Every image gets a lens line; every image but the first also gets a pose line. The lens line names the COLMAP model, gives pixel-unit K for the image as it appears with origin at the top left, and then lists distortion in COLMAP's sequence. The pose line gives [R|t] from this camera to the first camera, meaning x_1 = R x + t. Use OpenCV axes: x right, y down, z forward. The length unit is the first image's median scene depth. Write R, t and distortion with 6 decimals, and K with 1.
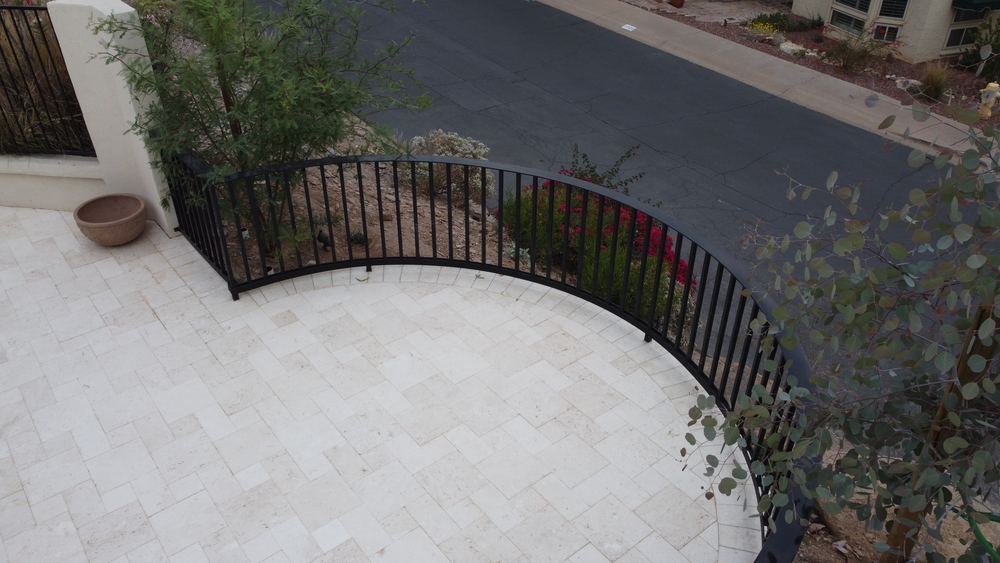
lens RADIAL K [[753.1, 0, 500.3], [0, 753.1, 279.7], [0, 0, 1]] dist [0.016204, -0.014770]
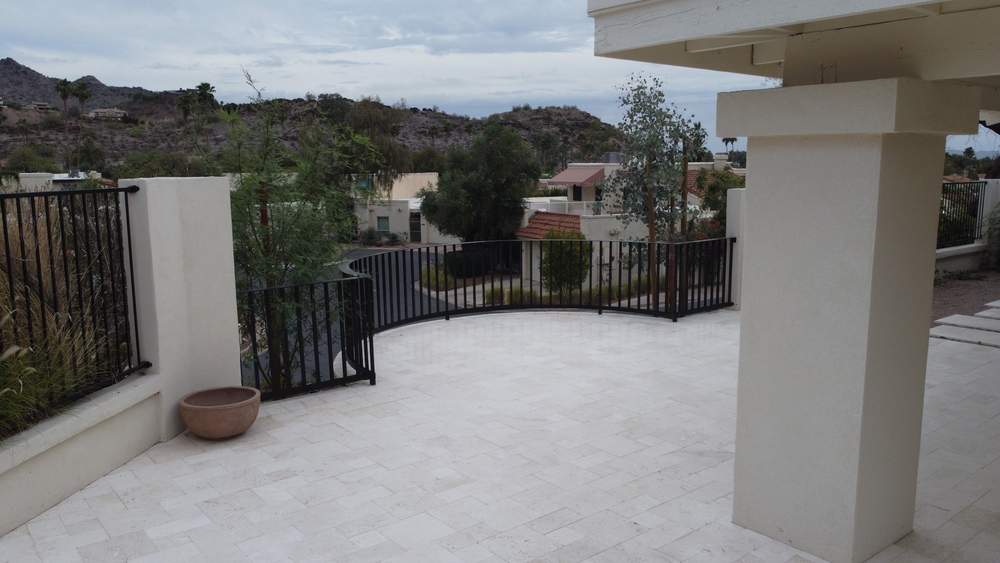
lens RADIAL K [[753.1, 0, 493.8], [0, 753.1, 289.7], [0, 0, 1]] dist [0.016204, -0.014770]
pose [[0.013677, -0.162897, 0.986548, -1.688455], [0.574147, 0.809057, 0.125631, -0.152719], [-0.818638, 0.564705, 0.104592, 0.722731]]
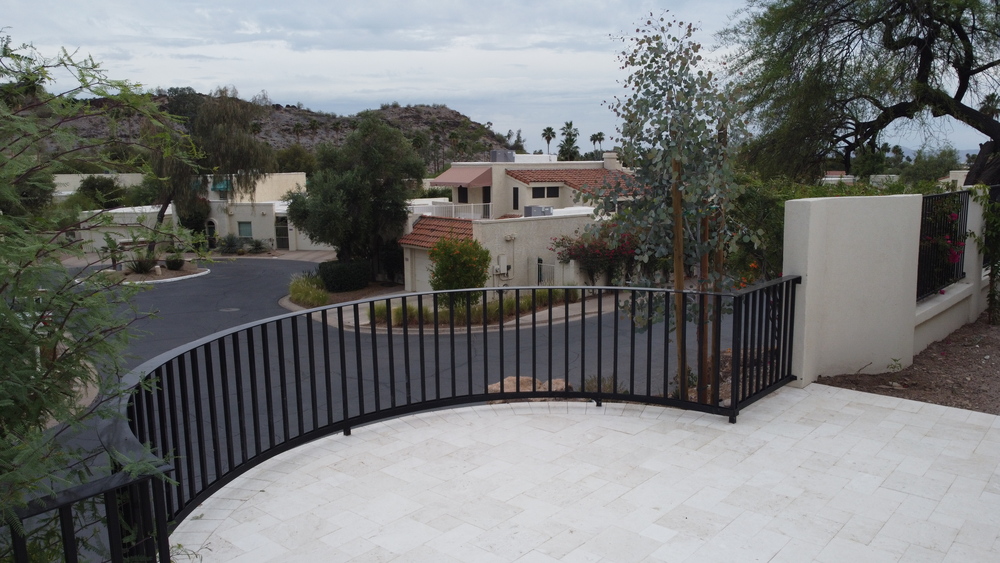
lens RADIAL K [[753.1, 0, 494.5], [0, 753.1, 290.8], [0, 0, 1]] dist [0.016204, -0.014770]
pose [[-0.157132, -0.163185, 0.974002, -0.876567], [0.569610, 0.790698, 0.224368, -0.208168], [-0.806755, 0.590057, -0.031292, 0.801337]]
